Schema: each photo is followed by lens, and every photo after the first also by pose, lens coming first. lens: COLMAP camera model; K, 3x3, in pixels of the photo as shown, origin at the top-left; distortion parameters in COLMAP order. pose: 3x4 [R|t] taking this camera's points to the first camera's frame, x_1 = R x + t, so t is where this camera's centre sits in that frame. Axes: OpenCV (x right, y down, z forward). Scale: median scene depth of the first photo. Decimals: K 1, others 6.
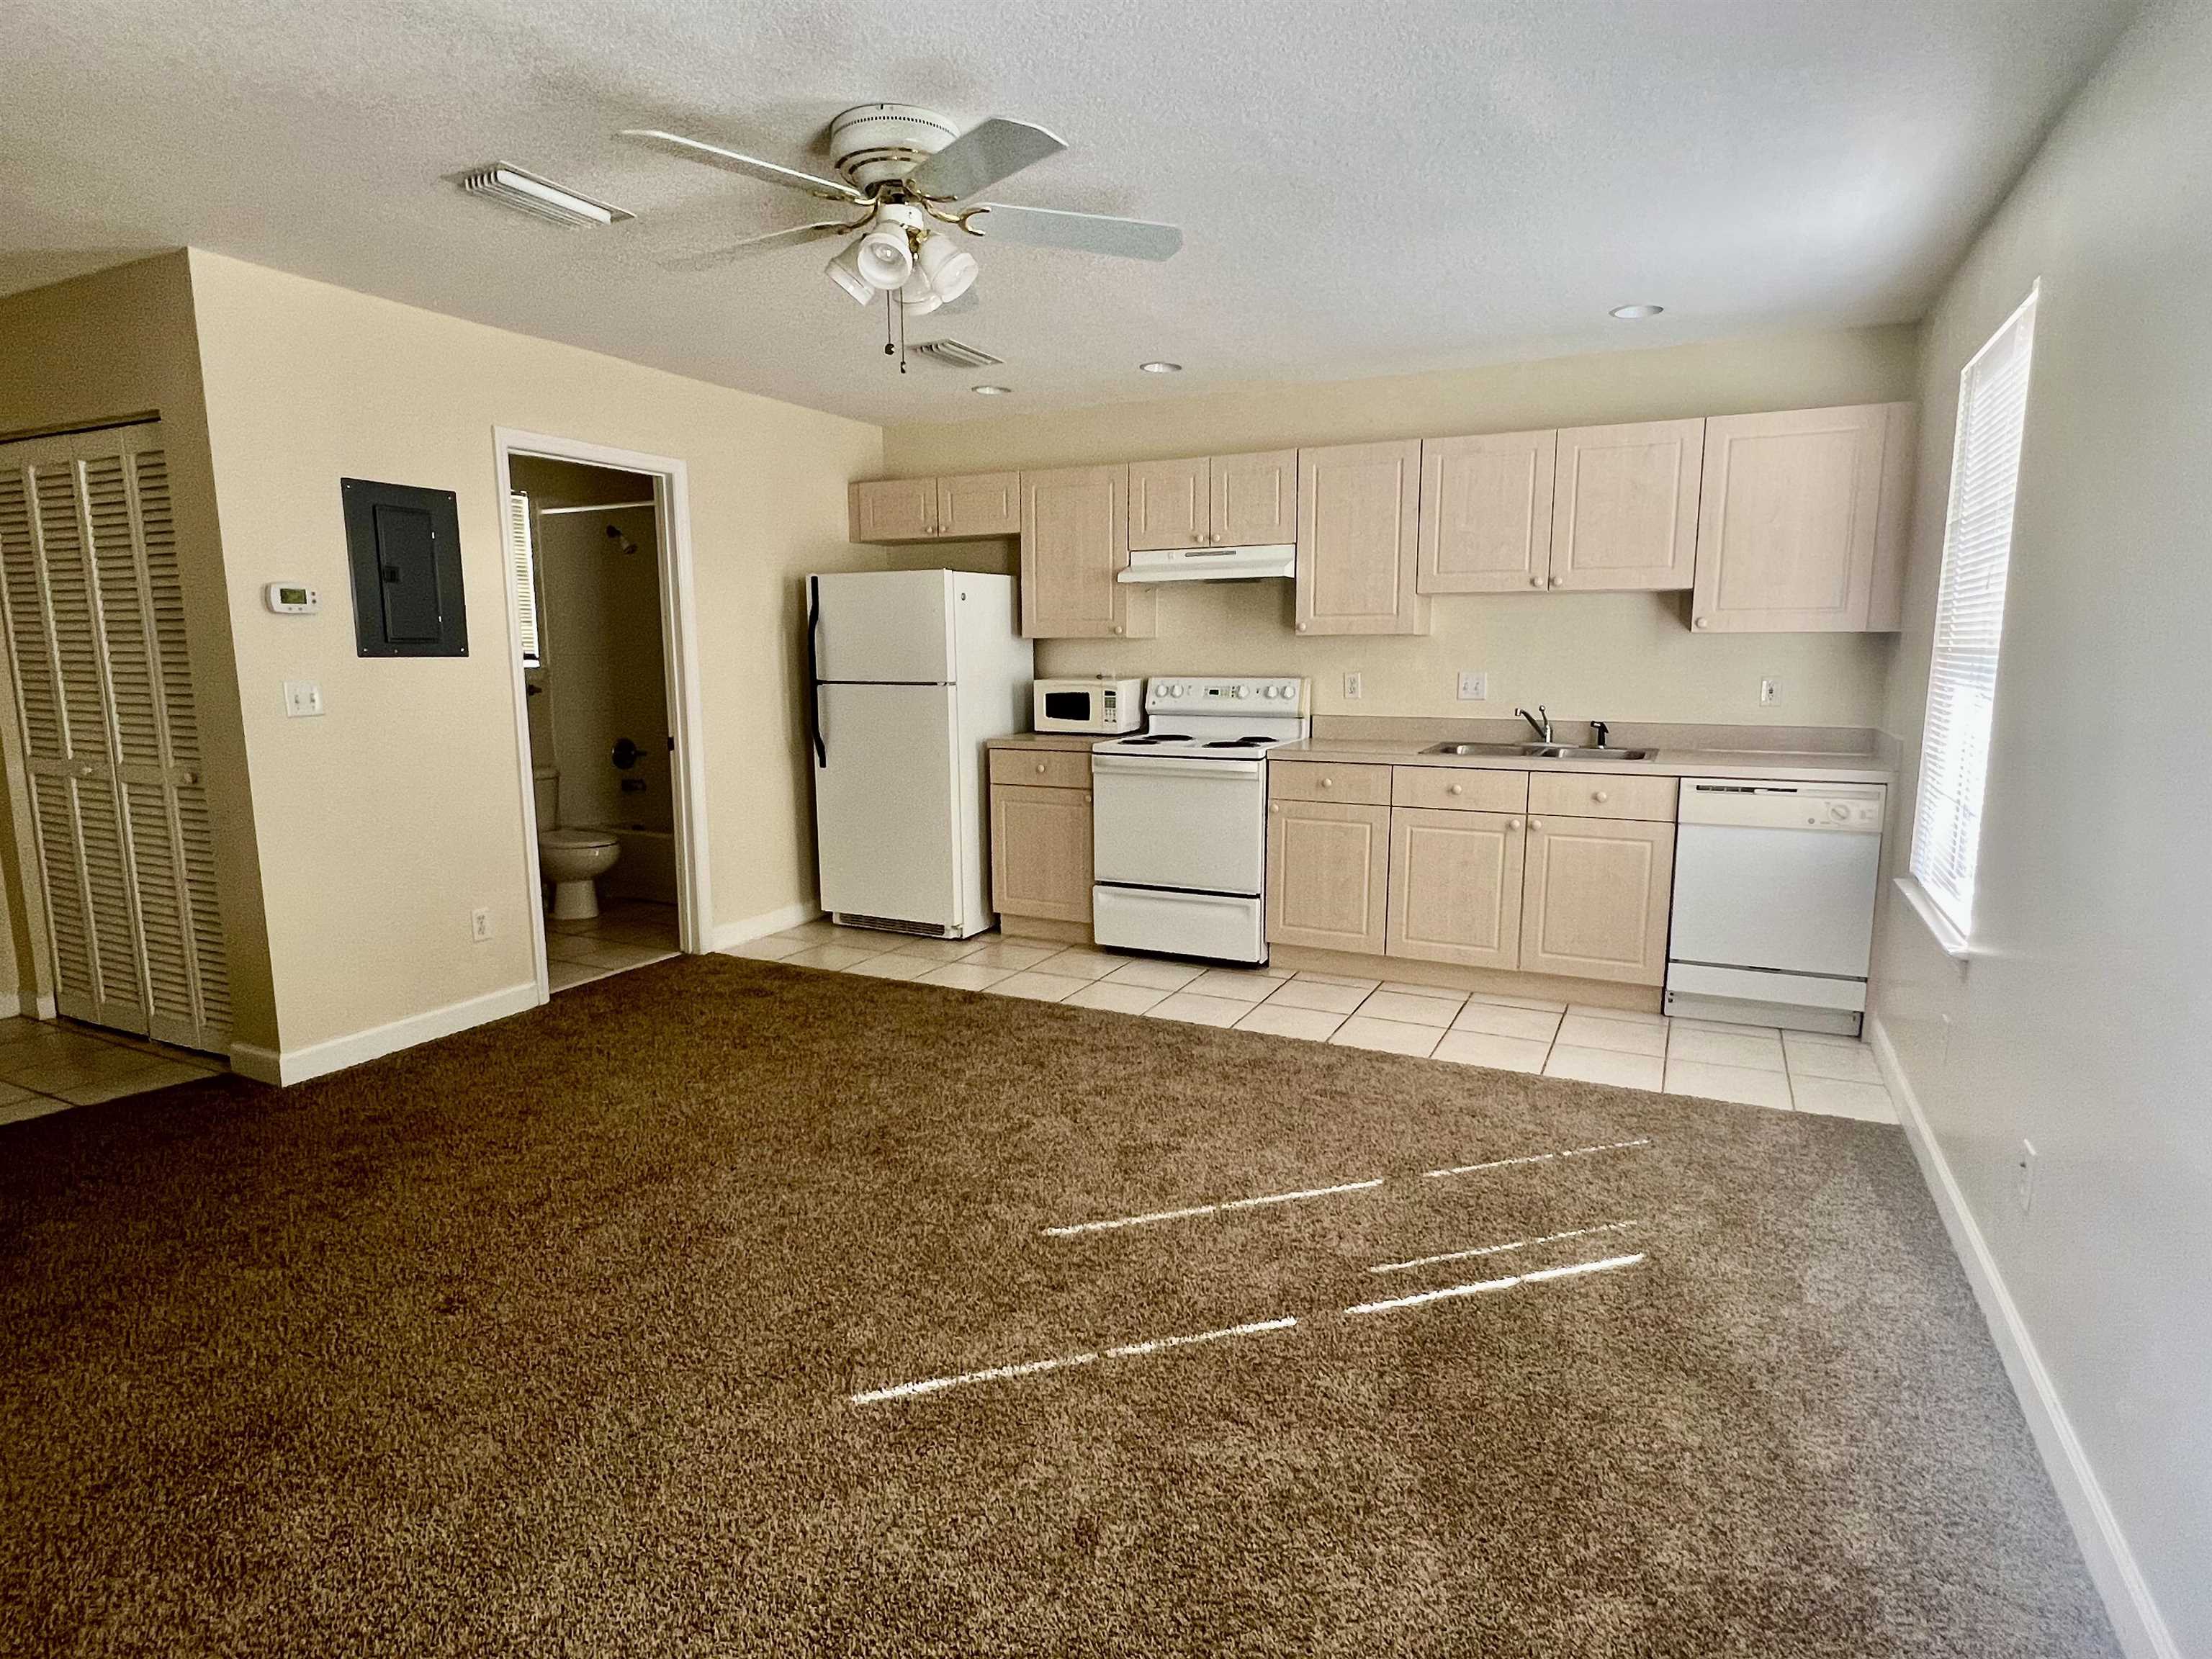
lens RADIAL K [[1200.4, 0, 1106.1], [0, 1200.4, 836.3], [0, 0, 1]] dist [0.002340, 0.001291]
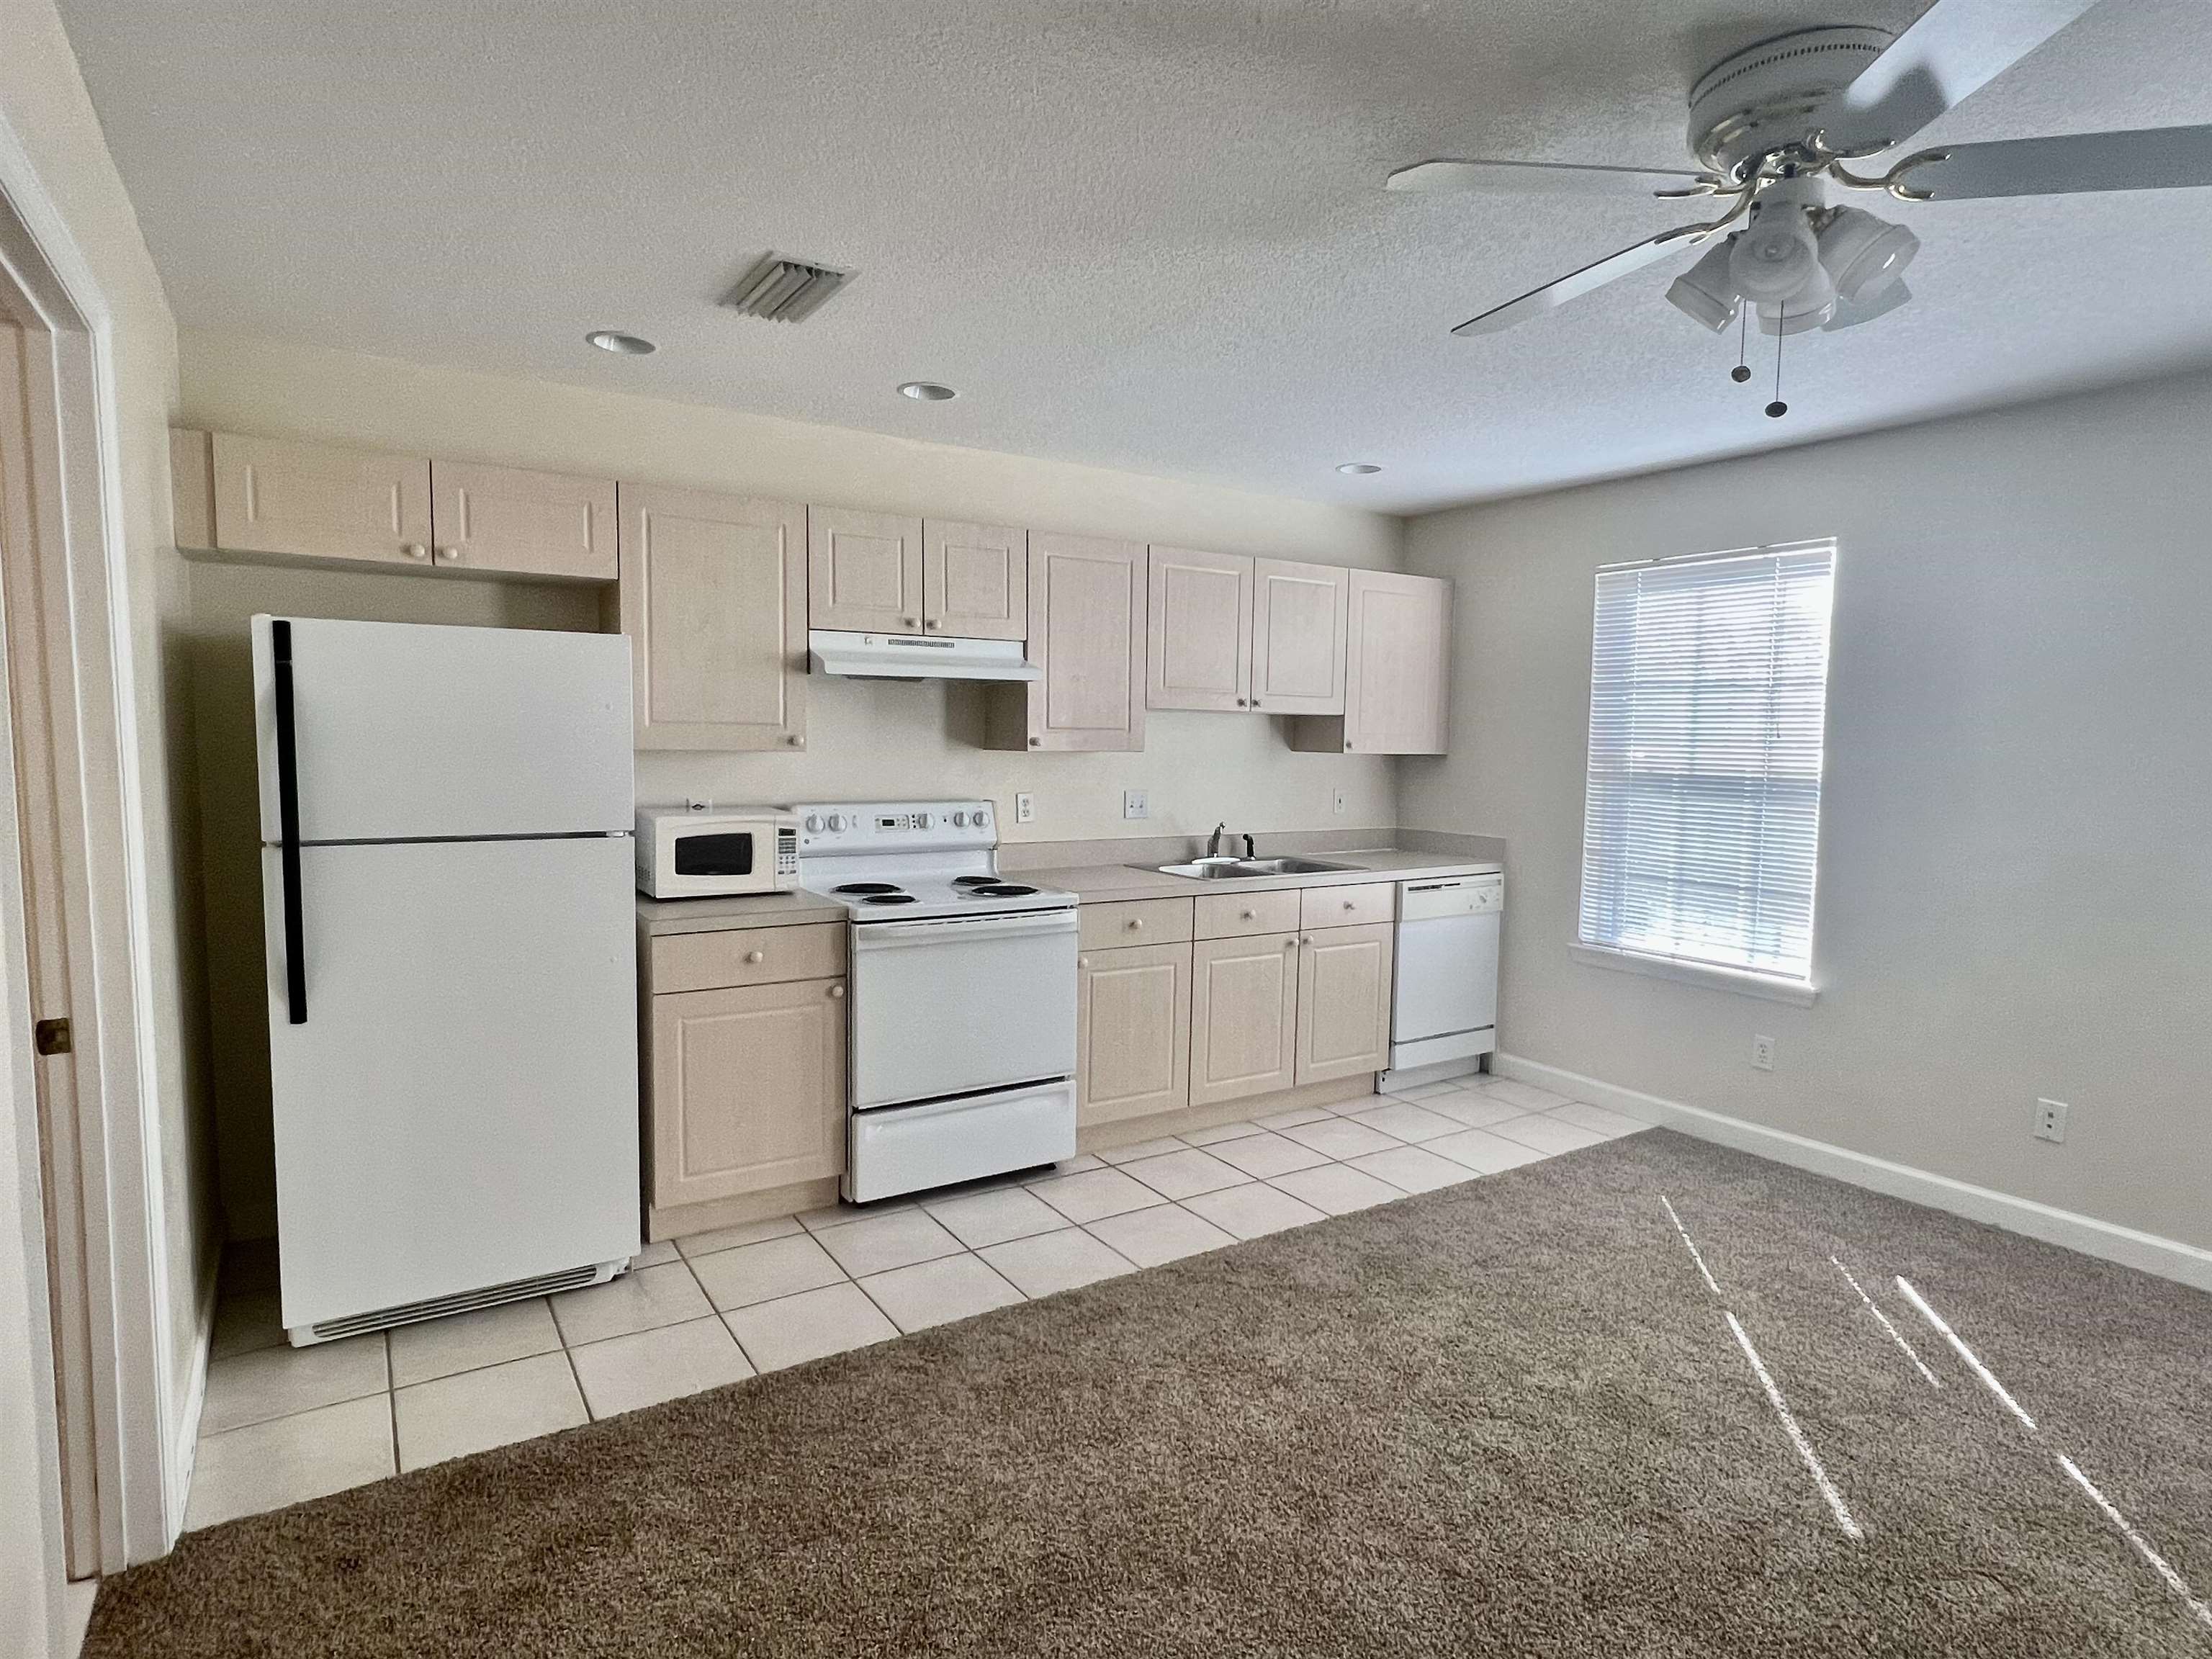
lens RADIAL K [[1200.4, 0, 1105.7], [0, 1200.4, 823.1], [0, 0, 1]] dist [0.002340, 0.001291]
pose [[0.507135, -0.051374, 0.860334, -0.687421], [0.117341, 0.993043, -0.009869, -0.134663], [-0.853842, 0.105957, 0.509635, 0.697389]]
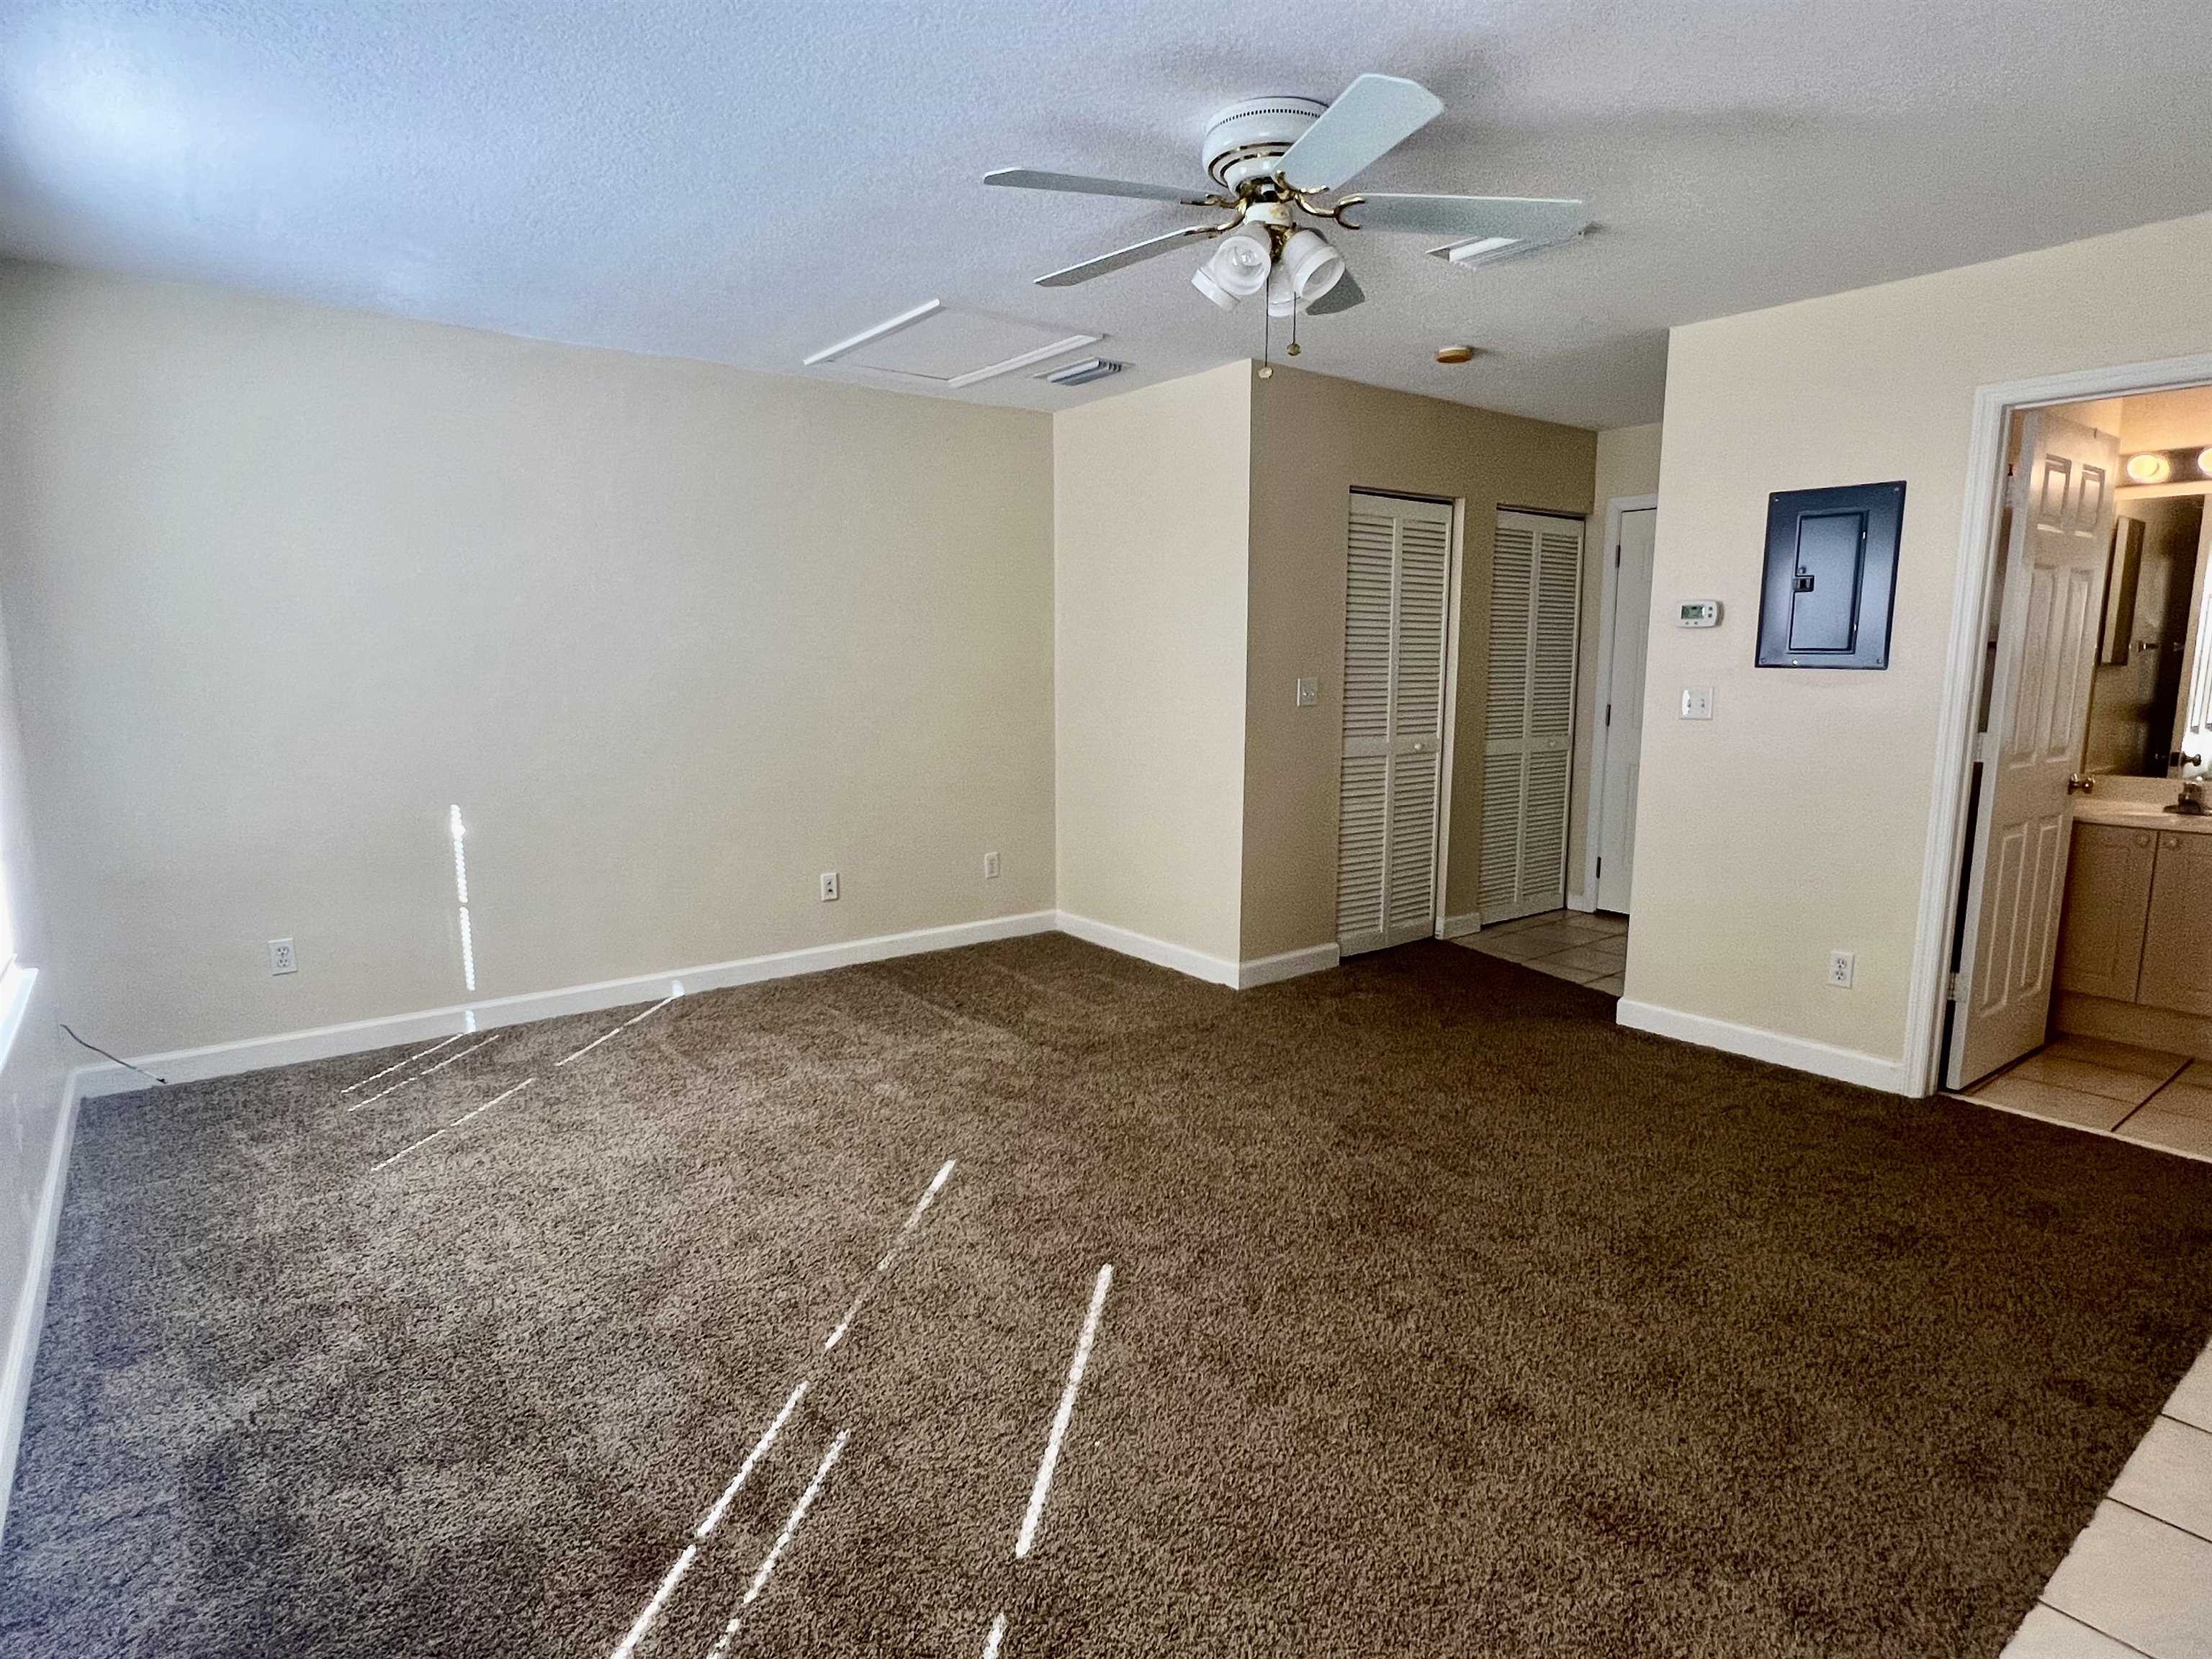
lens RADIAL K [[1200.4, 0, 1102.3], [0, 1200.4, 837.0], [0, 0, 1]] dist [0.002340, 0.001291]
pose [[-0.444337, 0.144642, -0.884106, 0.546775], [-0.136151, 0.964513, 0.226224, -0.163166], [0.885453, 0.220891, -0.408876, 0.944680]]
